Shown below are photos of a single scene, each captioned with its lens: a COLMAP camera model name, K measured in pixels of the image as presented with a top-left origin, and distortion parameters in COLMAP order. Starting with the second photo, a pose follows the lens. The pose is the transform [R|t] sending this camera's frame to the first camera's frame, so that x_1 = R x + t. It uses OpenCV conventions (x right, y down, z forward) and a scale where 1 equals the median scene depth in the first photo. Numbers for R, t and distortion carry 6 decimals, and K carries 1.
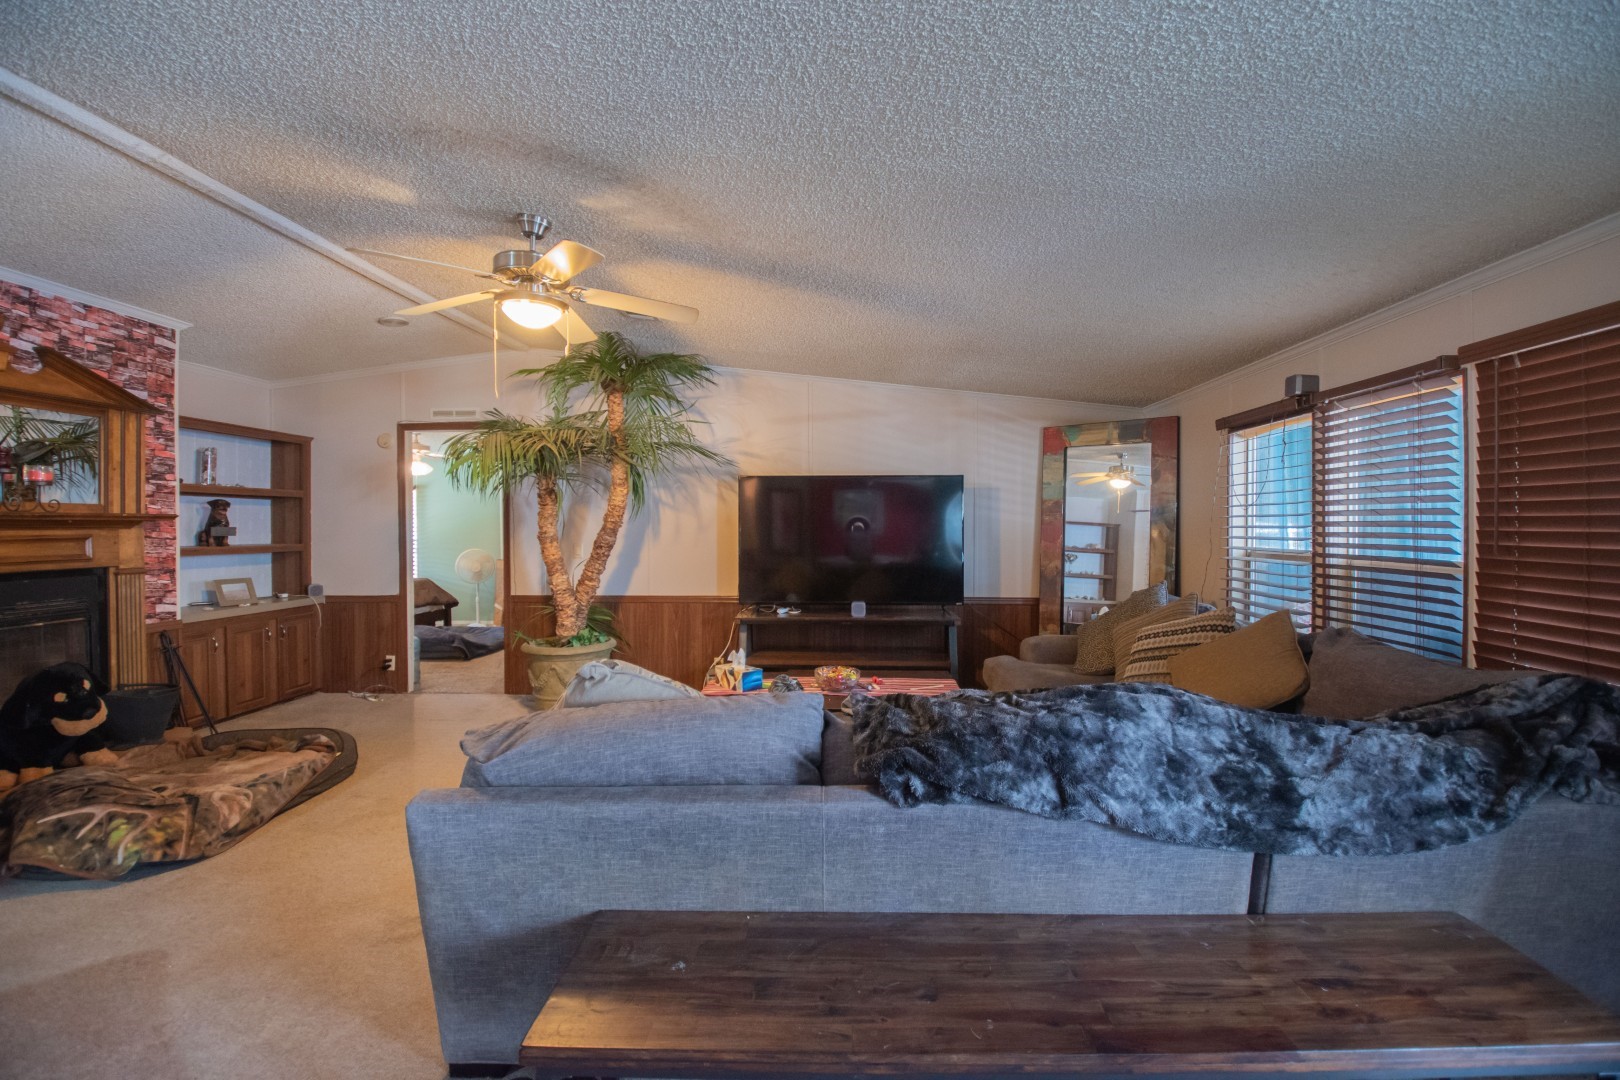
lens RADIAL K [[730.2, 0, 829.0], [0, 730.2, 529.0], [0, 0, 1]] dist [0.015271, -0.023808]
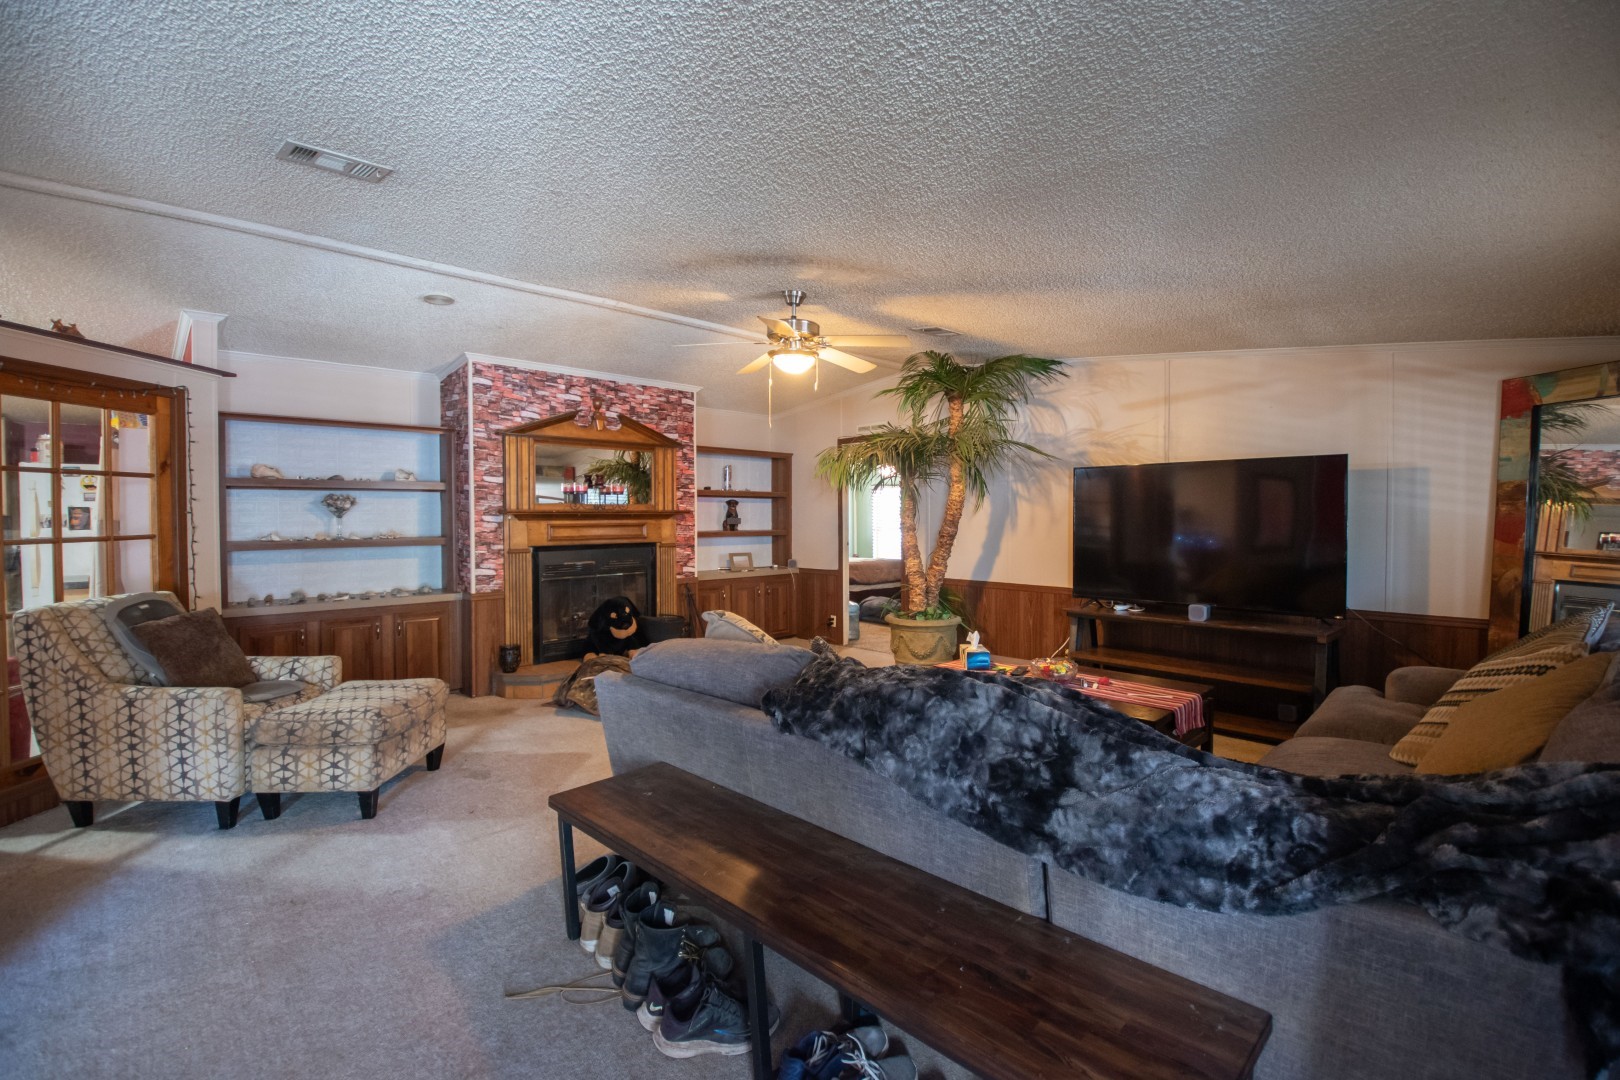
lens RADIAL K [[744.2, 0, 809.5], [0, 744.2, 525.3], [0, 0, 1]] dist [0.037666, -0.042530]
pose [[0.712911, 0.009391, -0.701191, 0.409222], [-0.003528, 0.999946, 0.009805, -0.004018], [0.701245, -0.004516, 0.712906, 0.025543]]
